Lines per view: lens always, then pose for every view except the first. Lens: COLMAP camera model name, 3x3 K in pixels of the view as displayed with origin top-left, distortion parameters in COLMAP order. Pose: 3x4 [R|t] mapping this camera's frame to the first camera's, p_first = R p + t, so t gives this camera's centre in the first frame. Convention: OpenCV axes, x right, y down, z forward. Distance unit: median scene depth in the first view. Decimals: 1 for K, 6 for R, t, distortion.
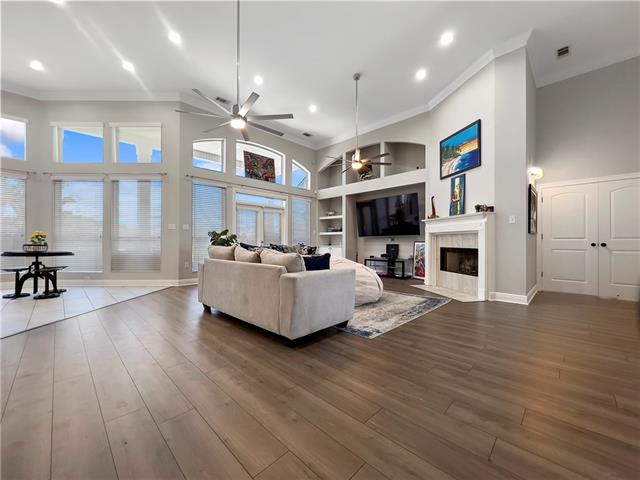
lens RADIAL K [[259.3, 0, 320.0], [0, 259.3, 240.0], [0, 0, 1]] dist [0.001029, -0.000090]
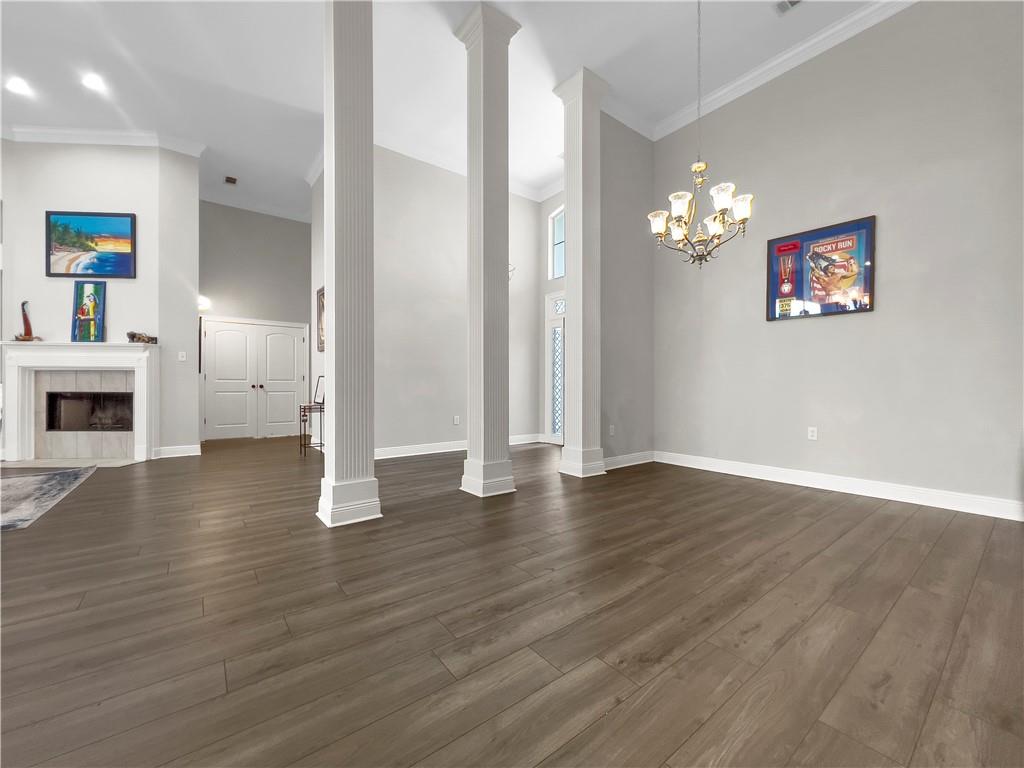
lens RADIAL K [[414.9, 0, 512.0], [0, 414.9, 384.0], [0, 0, 1]] dist [0.001029, -0.000090]
pose [[0.133775, 0.001715, 0.991010, -0.388516], [-0.011490, 0.999934, -0.000179, -0.002310], [-0.990945, -0.011363, 0.133785, -0.202572]]
